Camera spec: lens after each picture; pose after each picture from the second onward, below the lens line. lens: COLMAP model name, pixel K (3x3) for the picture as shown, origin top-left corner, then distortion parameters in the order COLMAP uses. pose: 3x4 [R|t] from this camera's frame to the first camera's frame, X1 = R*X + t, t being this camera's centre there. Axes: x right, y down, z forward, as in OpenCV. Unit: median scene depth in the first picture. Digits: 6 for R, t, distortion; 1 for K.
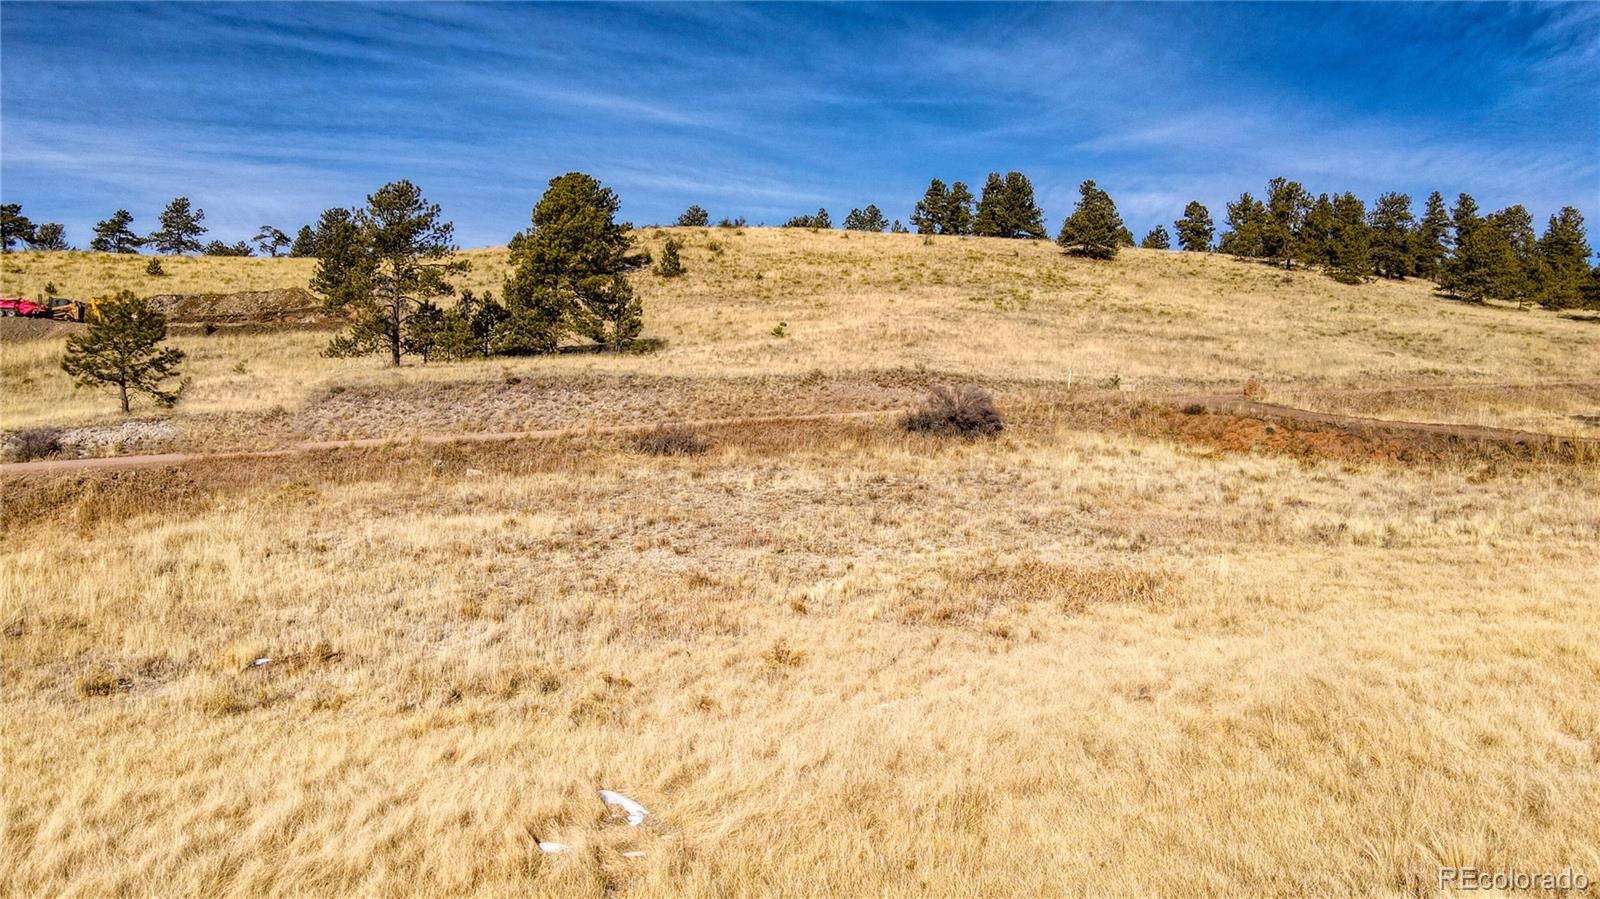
lens RADIAL K [[1183.1, 0, 794.5], [0, 1183.1, 448.6], [0, 0, 1]] dist [0.020329, 0.024344]
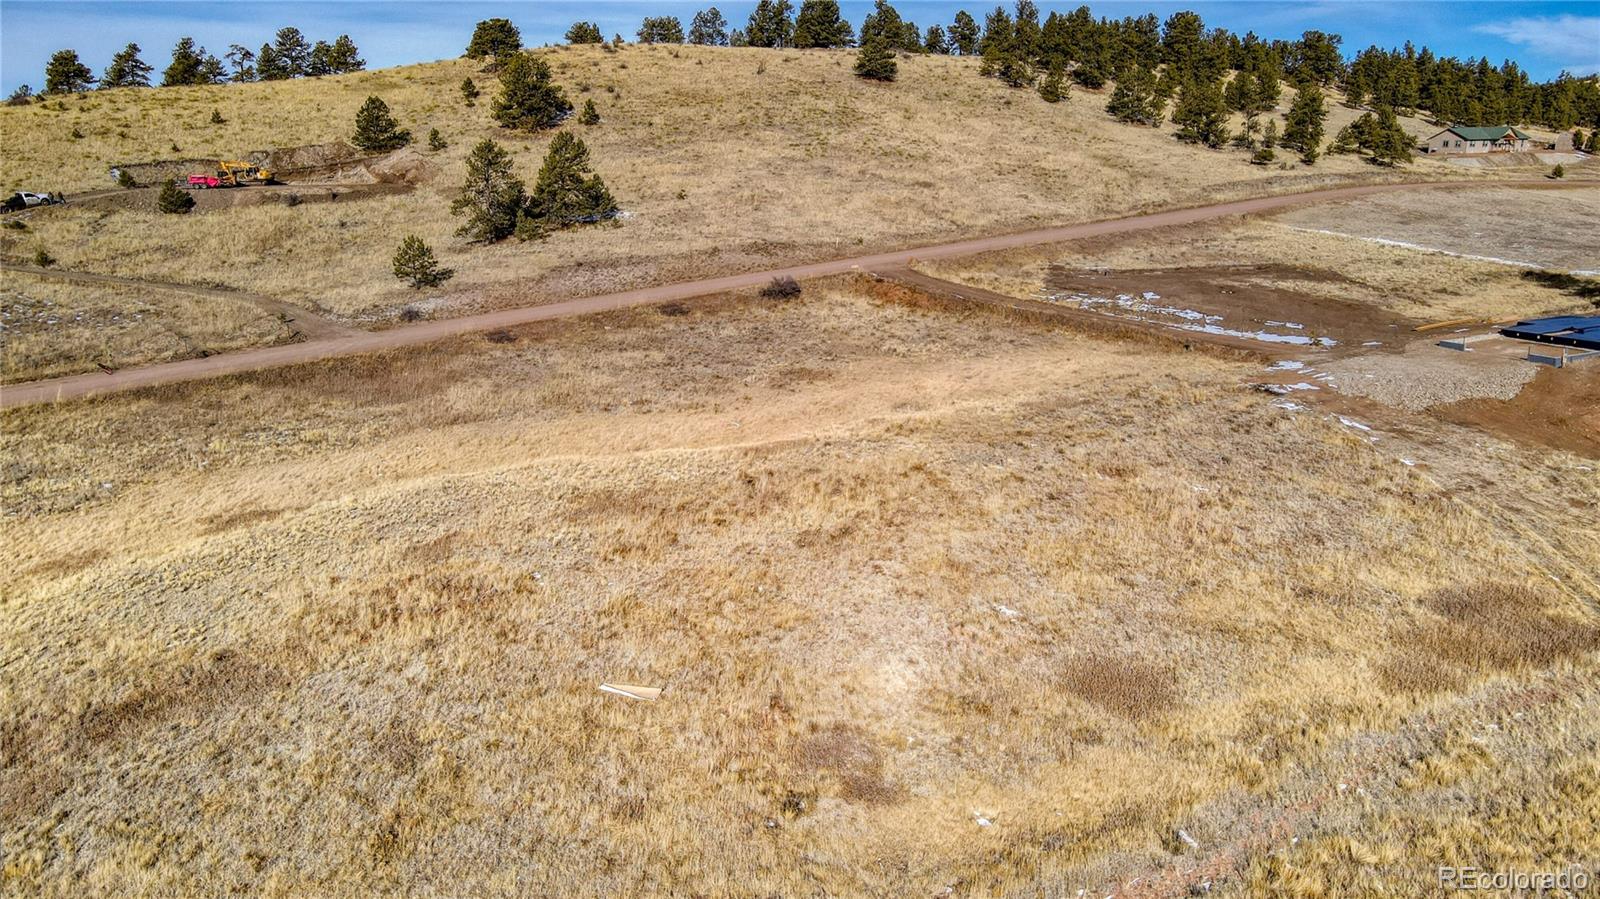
lens RADIAL K [[1183.1, 0, 800.5], [0, 1183.1, 449.9], [0, 0, 1]] dist [0.020329, 0.024344]
pose [[0.988729, -0.044397, 0.142980, -0.095012], [0.006589, 0.966998, 0.254697, -0.162828], [-0.149569, -0.250884, 0.956392, -0.711729]]
